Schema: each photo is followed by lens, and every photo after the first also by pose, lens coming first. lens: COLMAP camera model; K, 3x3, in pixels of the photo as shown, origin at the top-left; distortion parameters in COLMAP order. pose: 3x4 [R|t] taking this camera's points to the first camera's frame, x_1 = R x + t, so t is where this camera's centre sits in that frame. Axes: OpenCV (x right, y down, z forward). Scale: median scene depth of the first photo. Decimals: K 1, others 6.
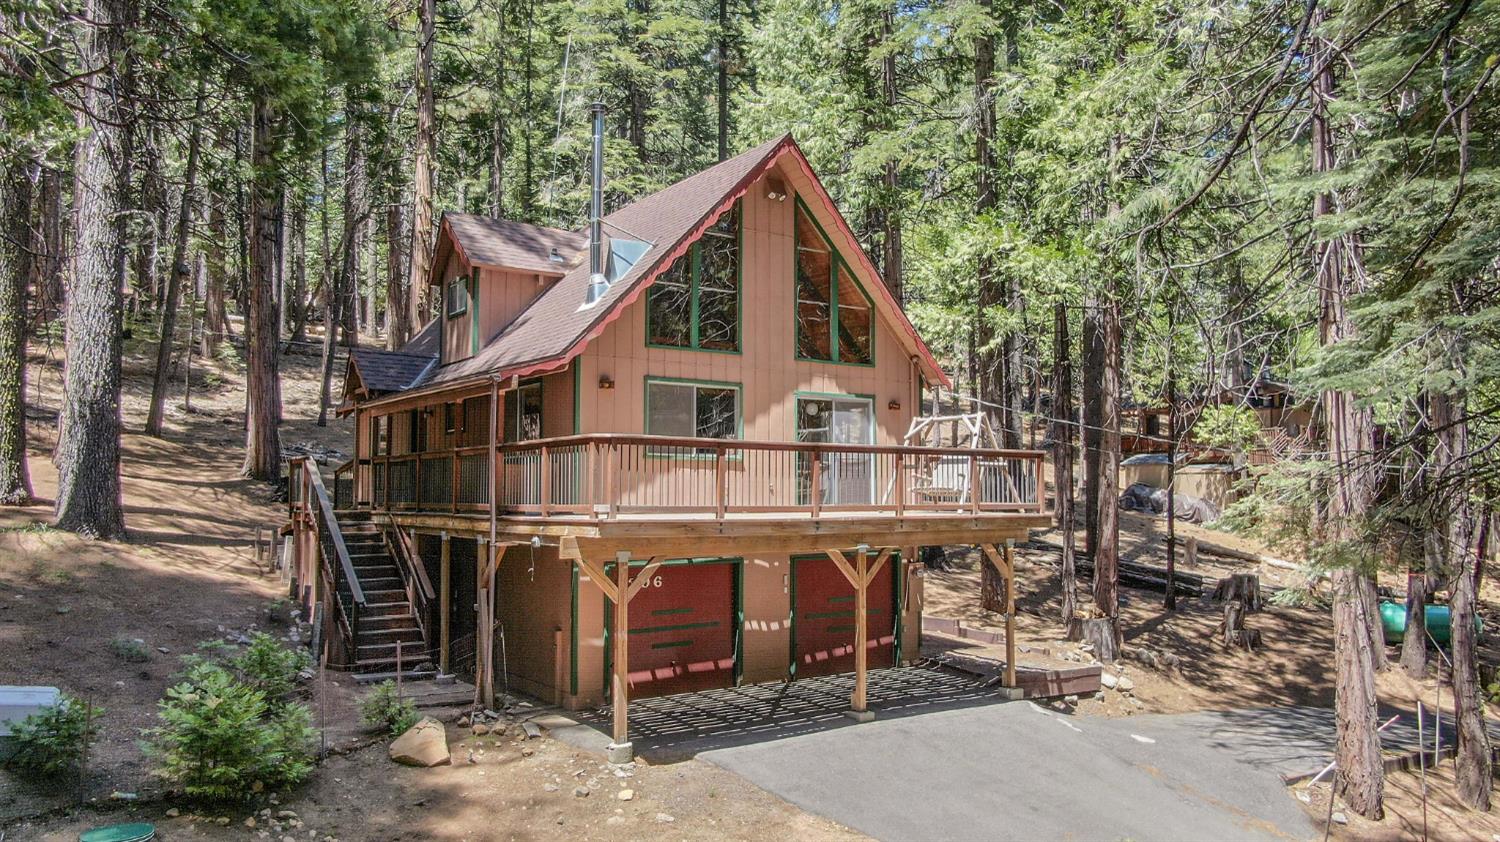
lens RADIAL K [[1068.6, 0, 750.0], [0, 1068.6, 421.0], [0, 0, 1]] dist [-0.024567, -0.000949]
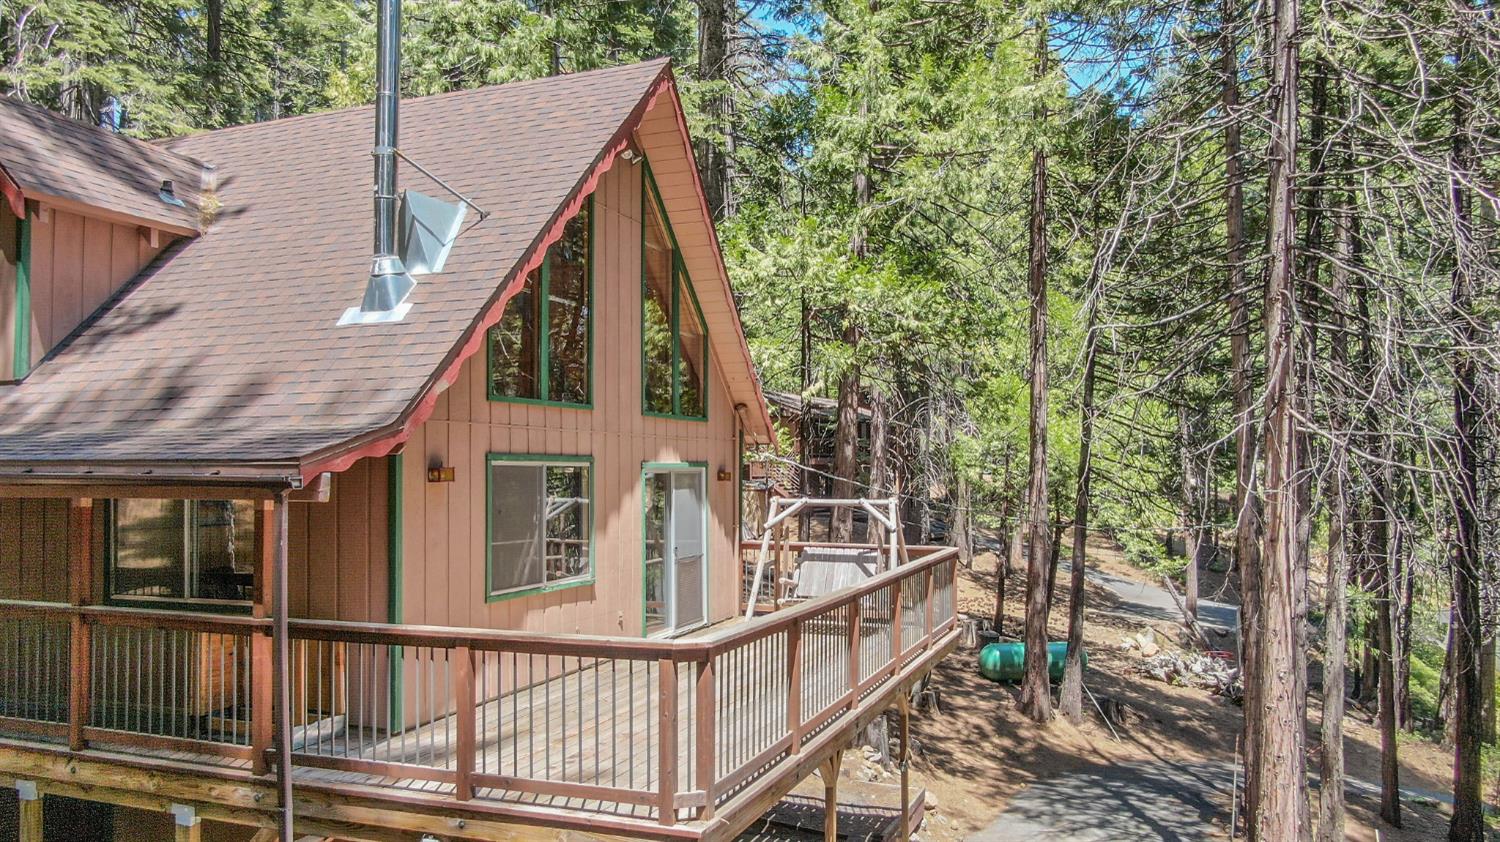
lens RADIAL K [[1081.1, 0, 754.0], [0, 1081.1, 445.3], [0, 0, 1]] dist [-0.009622, -0.000594]
pose [[0.830413, 0.011668, 0.557027, -0.274382], [-0.037724, 0.998664, 0.035320, -0.066231], [-0.555870, -0.050343, 0.829743, 0.428353]]
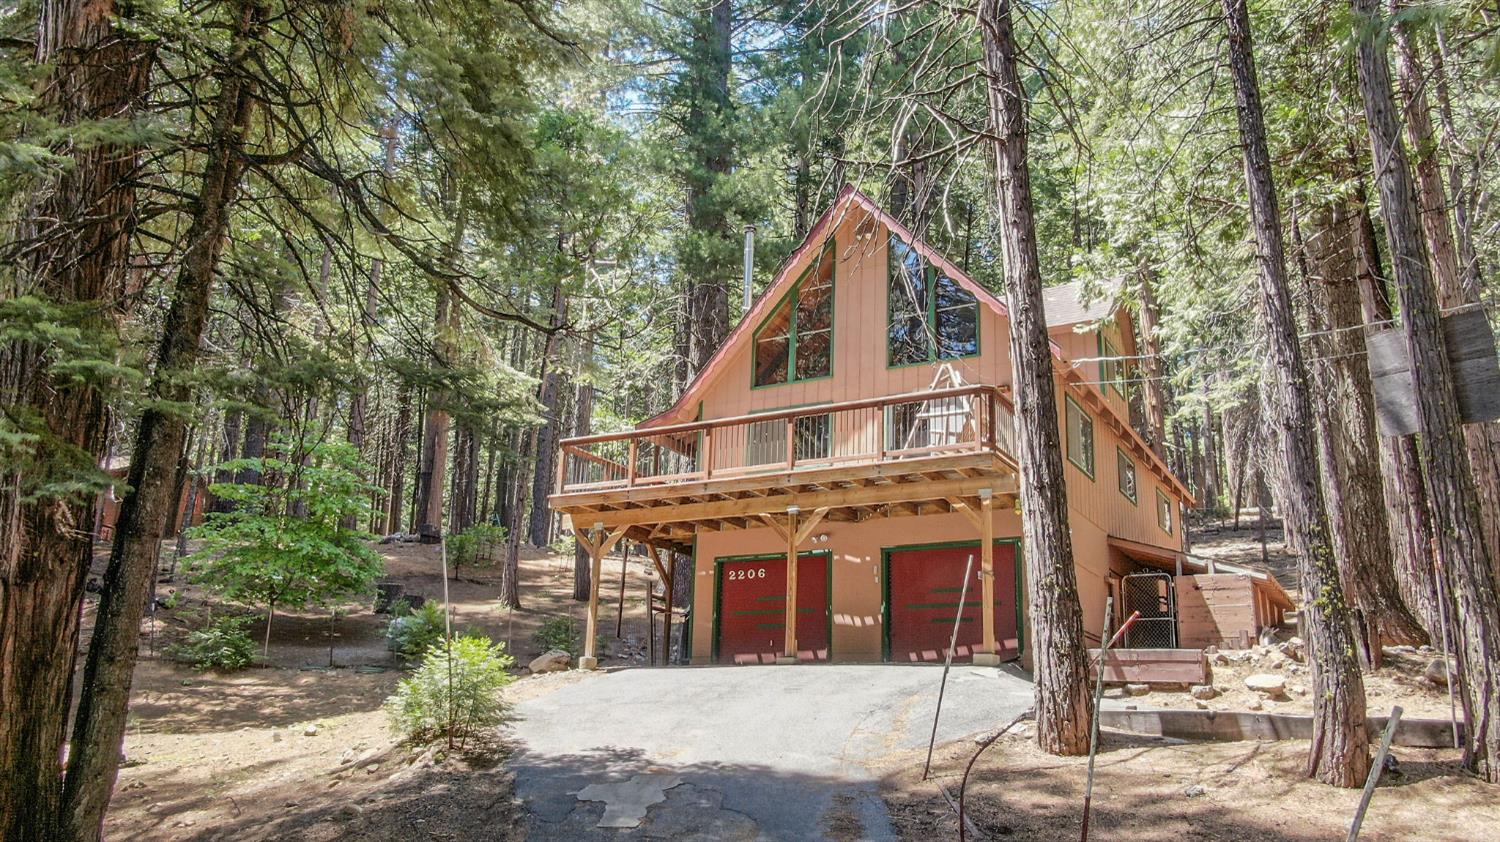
lens RADIAL K [[1061.1, 0, 750.0], [0, 1061.1, 421.0], [0, 0, 1]] dist [-0.022743, -0.001671]
pose [[0.399511, -0.231265, -0.887078, 0.944872], [0.015355, 0.969209, -0.245762, 0.259327], [0.916600, 0.084563, 0.390761, 0.476097]]
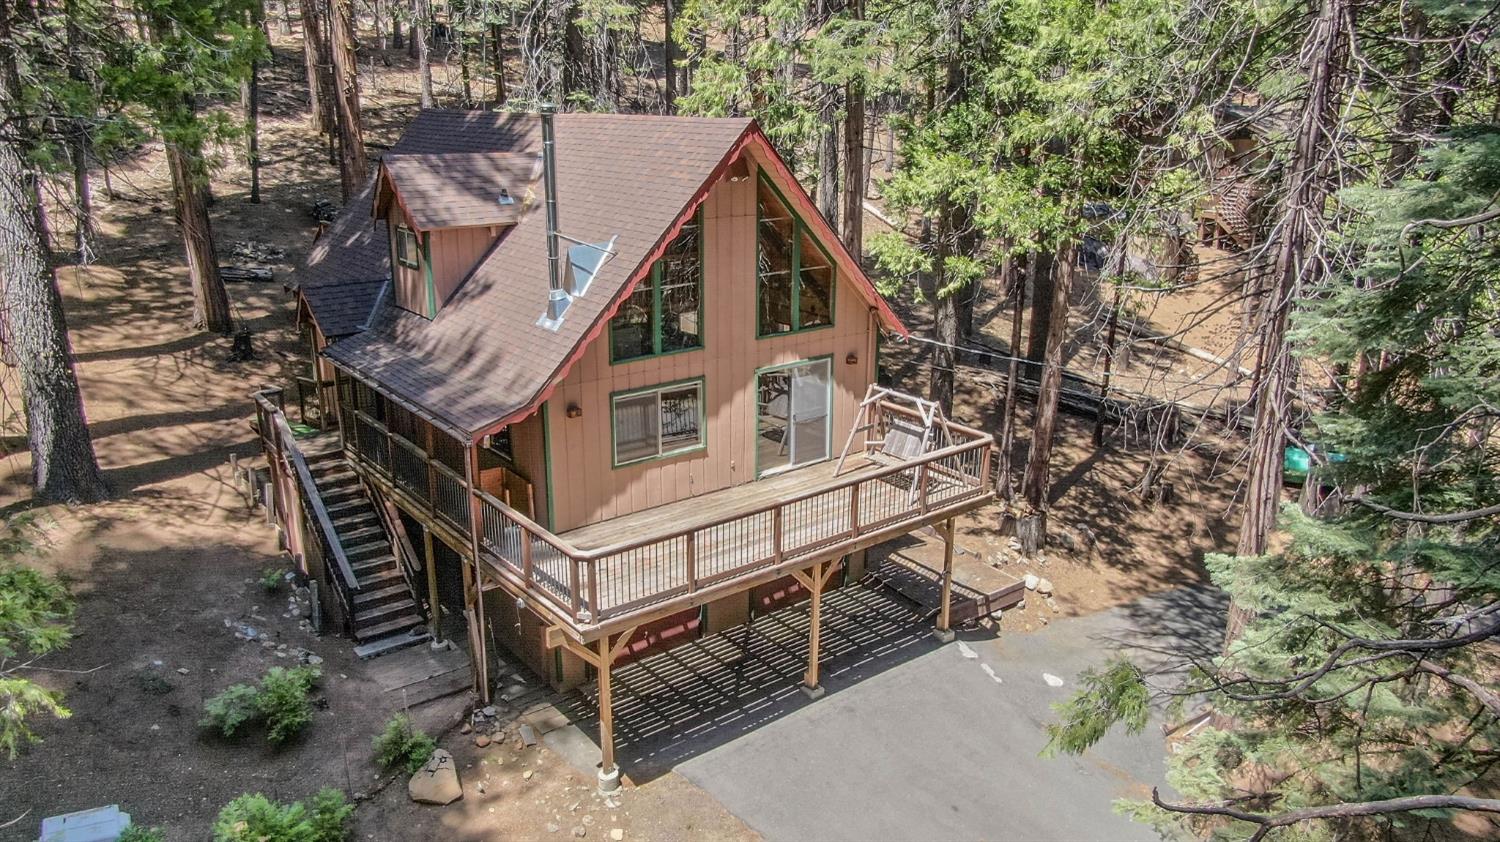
lens RADIAL K [[1078.8, 0, 750.0], [0, 1078.8, 421.0], [0, 0, 1]] dist [-0.020447, -0.004993]
pose [[0.998818, -0.010282, 0.047505, -0.013647], [-0.007637, 0.932035, 0.362289, -0.364118], [-0.048001, -0.362223, 0.930855, 0.025105]]
